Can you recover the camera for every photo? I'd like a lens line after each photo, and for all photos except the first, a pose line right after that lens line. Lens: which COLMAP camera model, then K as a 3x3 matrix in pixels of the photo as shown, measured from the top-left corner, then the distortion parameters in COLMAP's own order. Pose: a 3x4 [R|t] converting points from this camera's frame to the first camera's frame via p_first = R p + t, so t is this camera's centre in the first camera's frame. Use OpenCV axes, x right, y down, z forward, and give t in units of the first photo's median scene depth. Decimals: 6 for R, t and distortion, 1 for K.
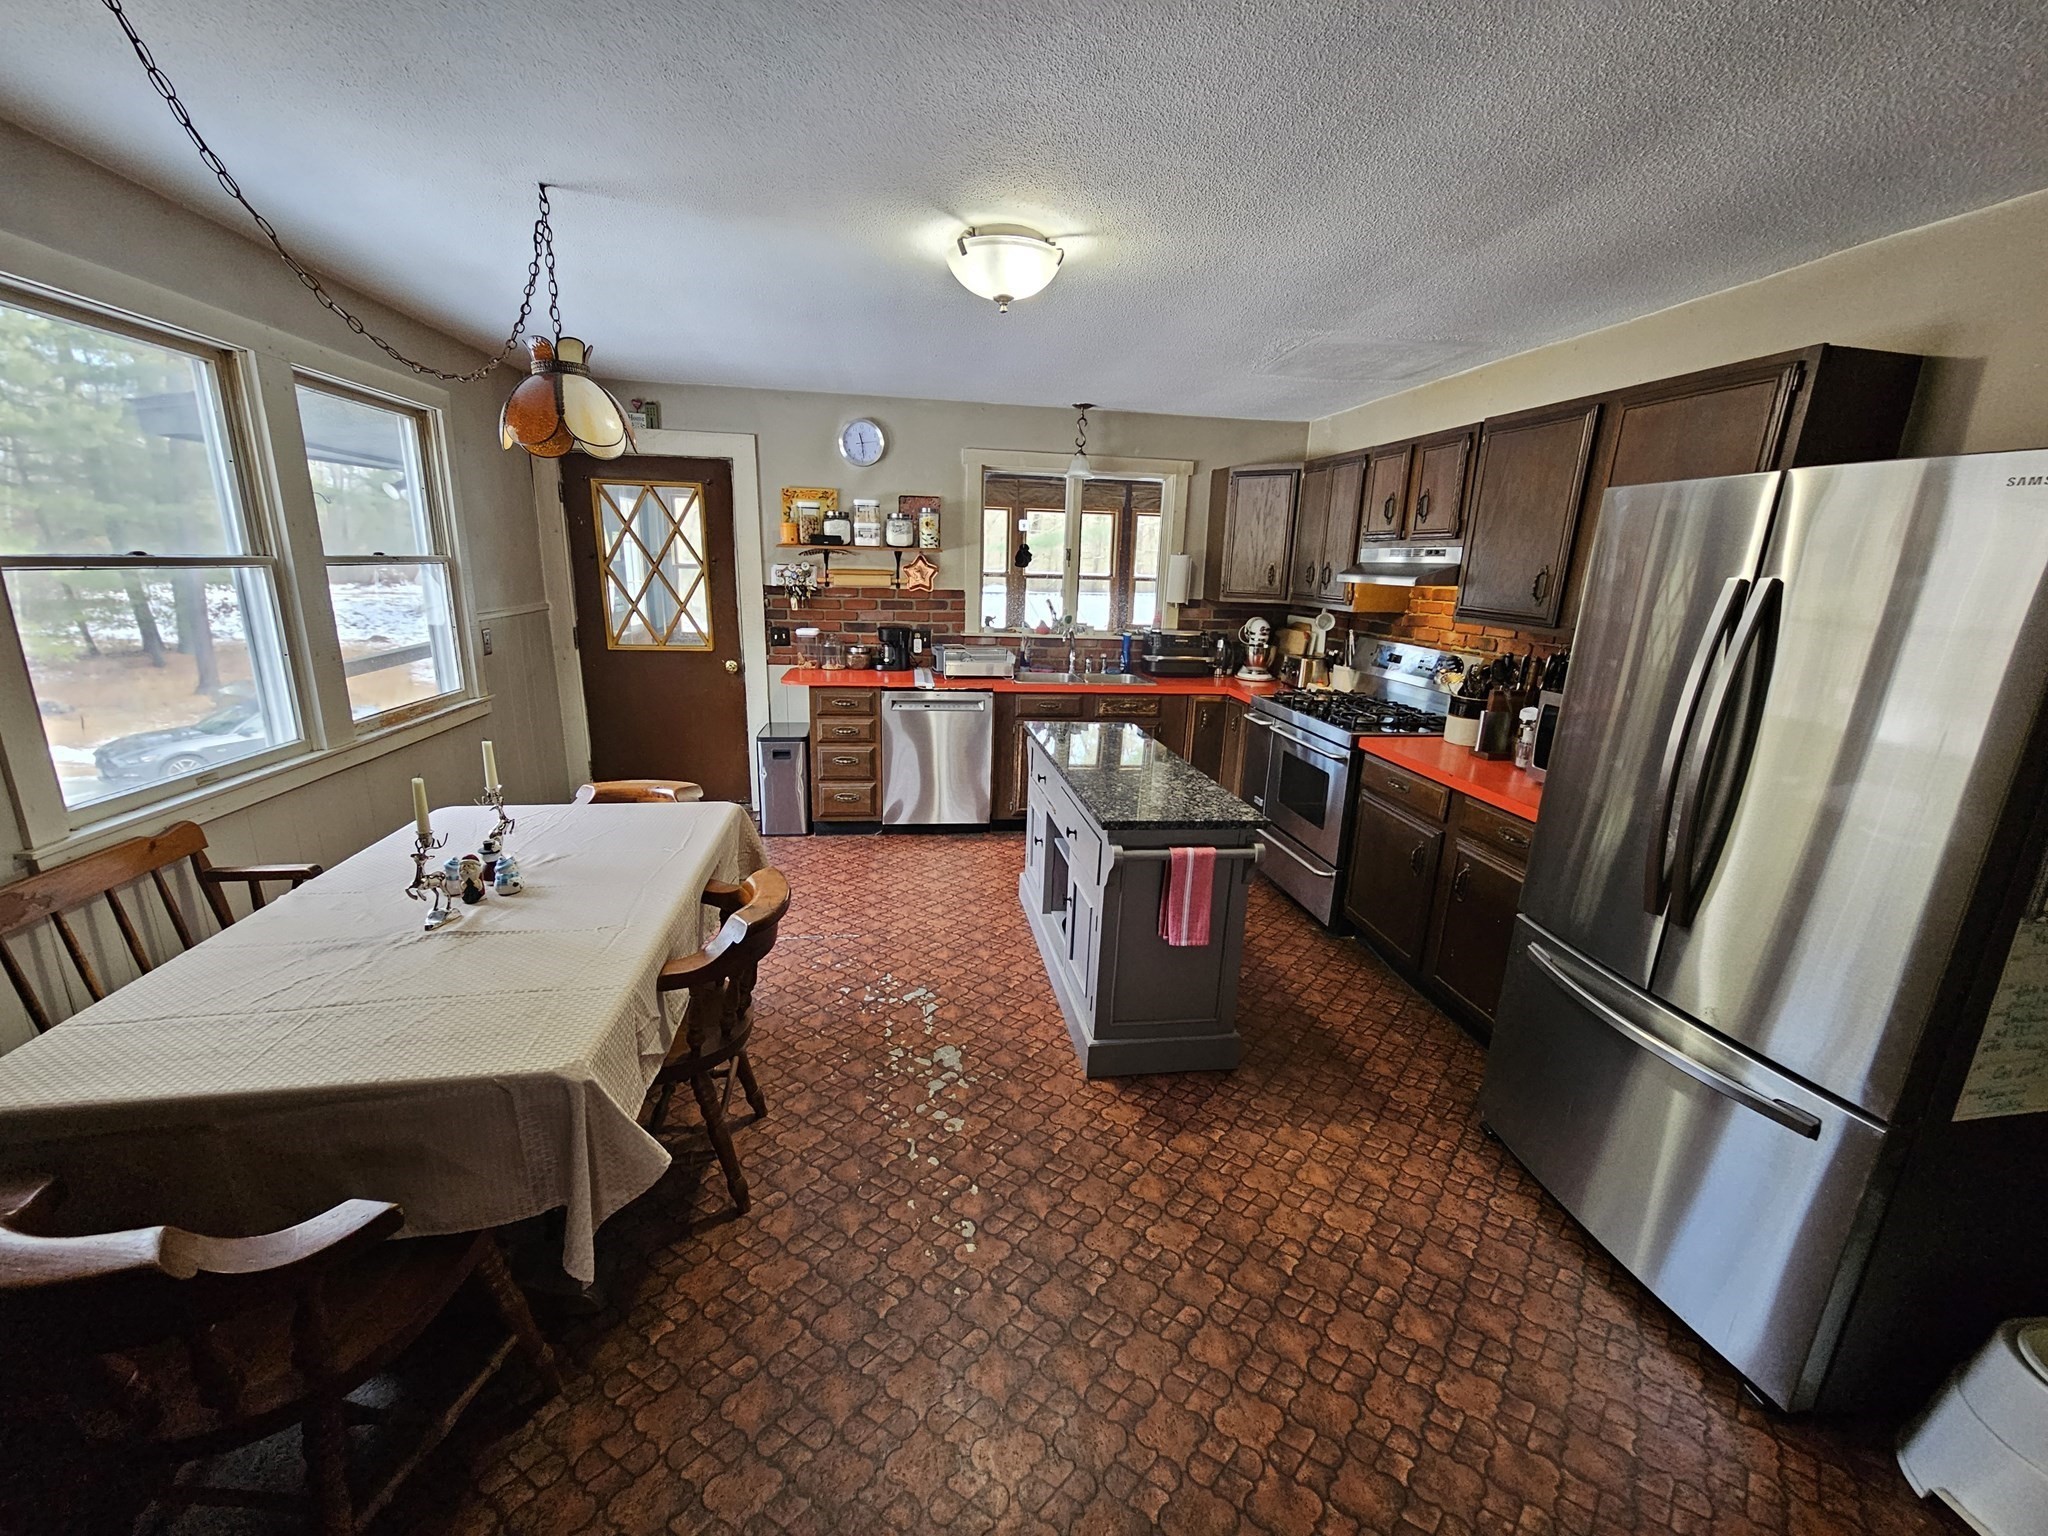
lens RADIAL K [[837.0, 0, 1025.4], [0, 837.0, 780.6], [0, 0, 1]] dist [-0.000921, -0.000420]
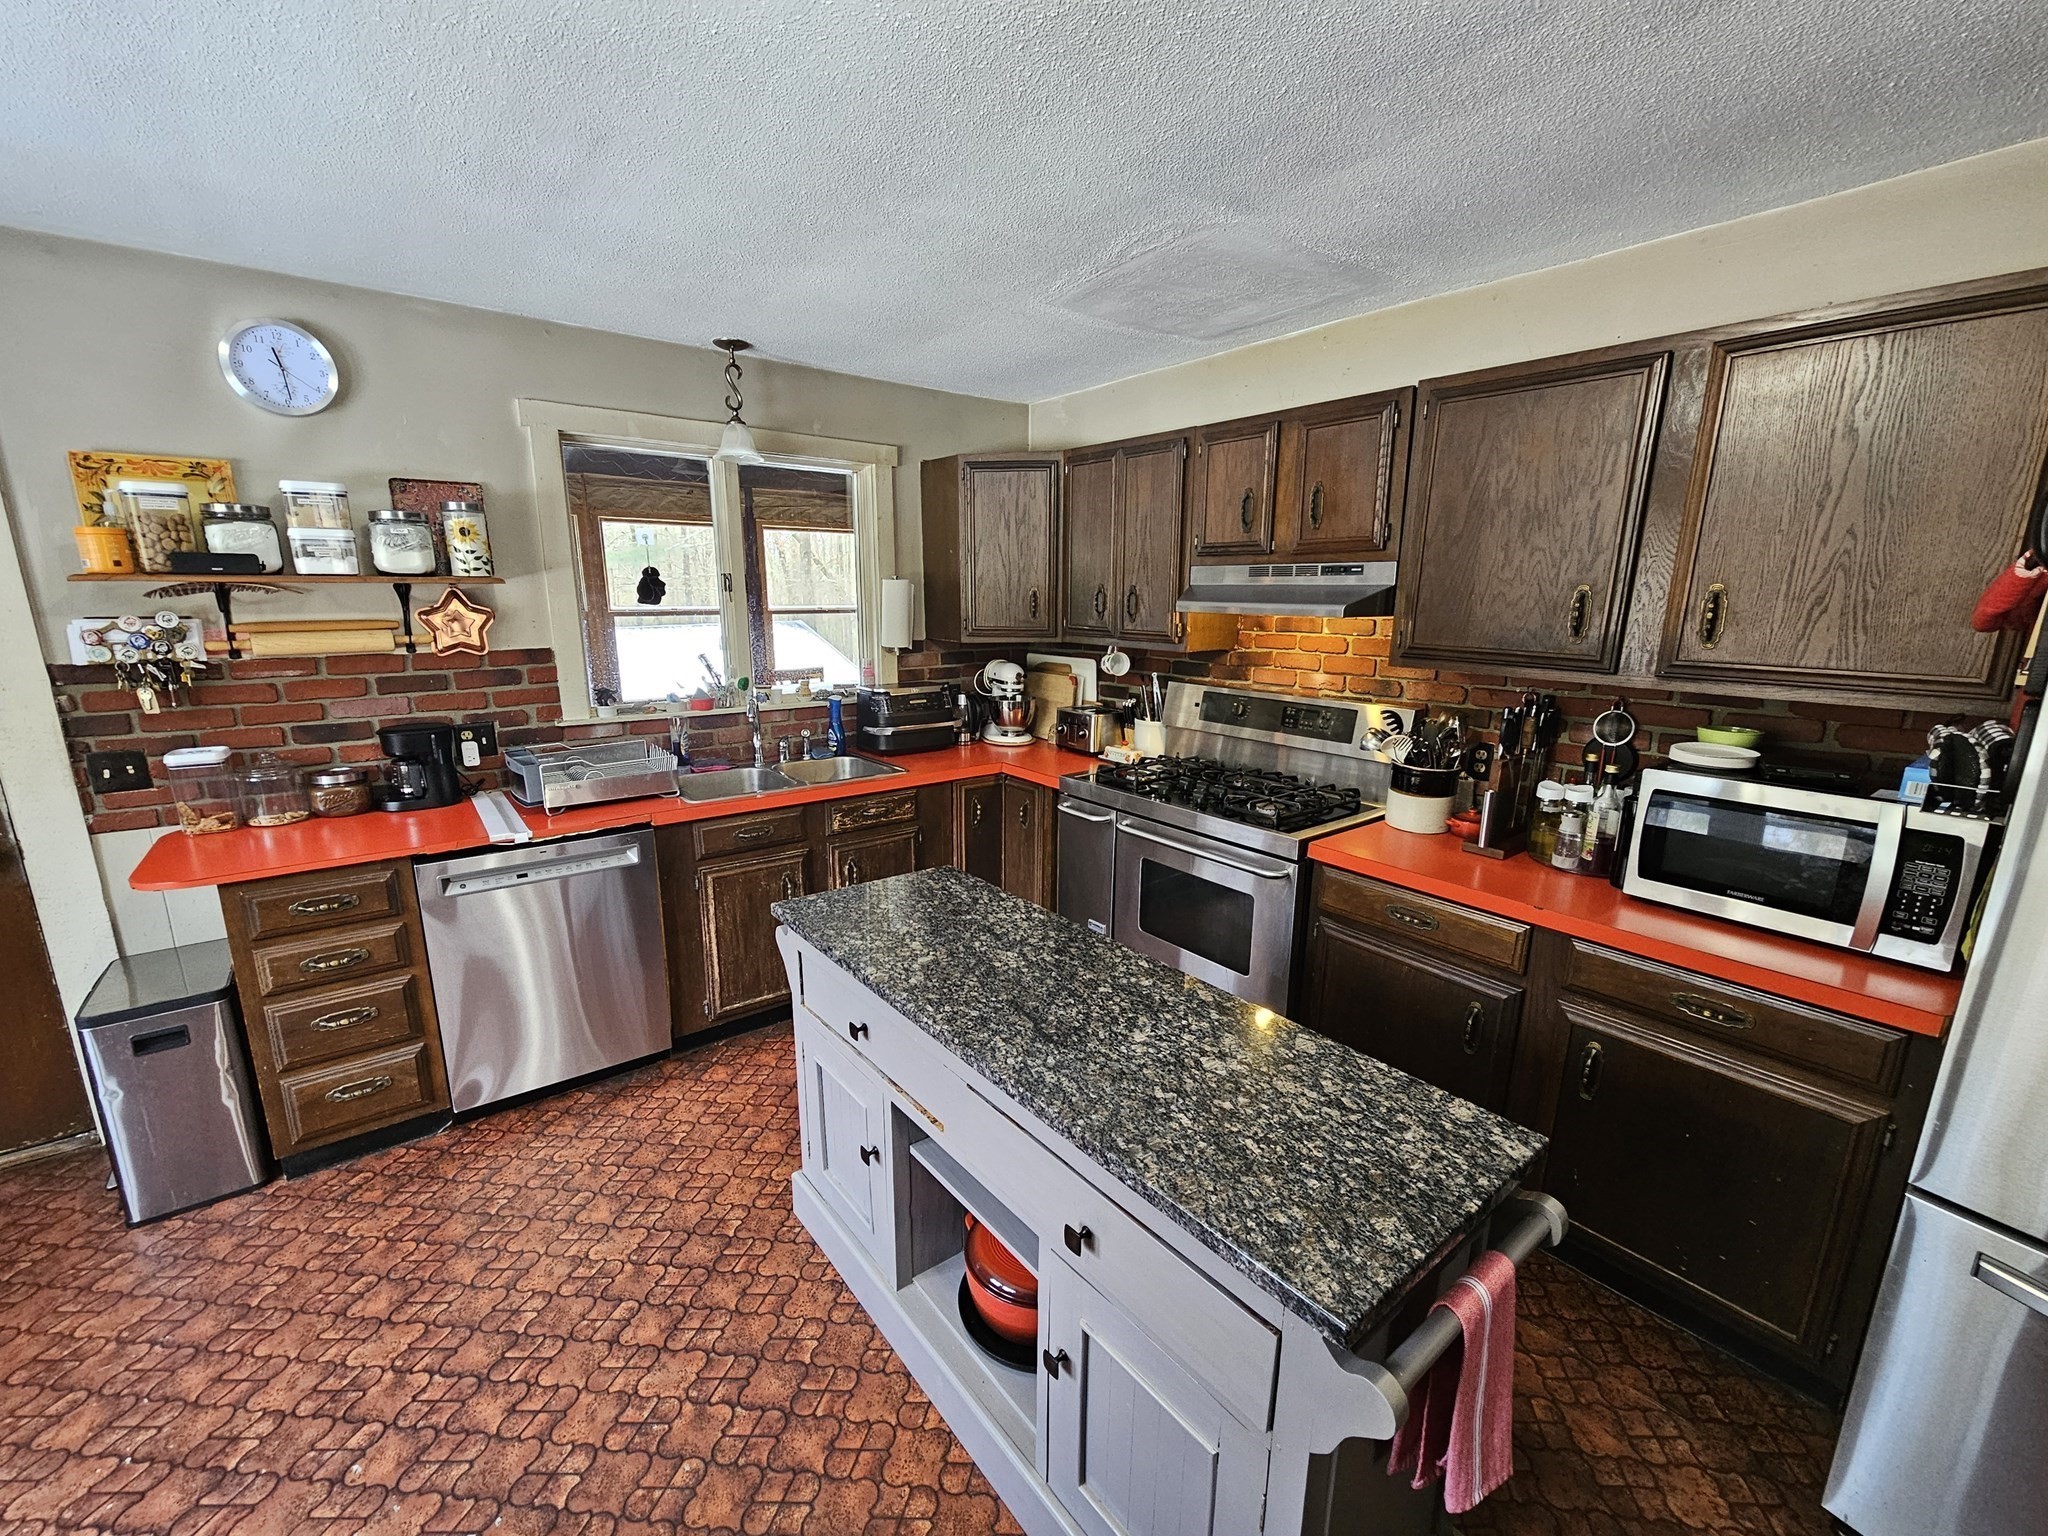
lens RADIAL K [[837.0, 0, 1025.4], [0, 837.0, 780.6], [0, 0, 1]] dist [-0.000921, -0.000420]
pose [[0.867344, -0.135628, 0.478873, -0.082807], [0.146844, 0.989058, 0.014158, -0.103719], [-0.475554, 0.058040, 0.877770, 0.367623]]
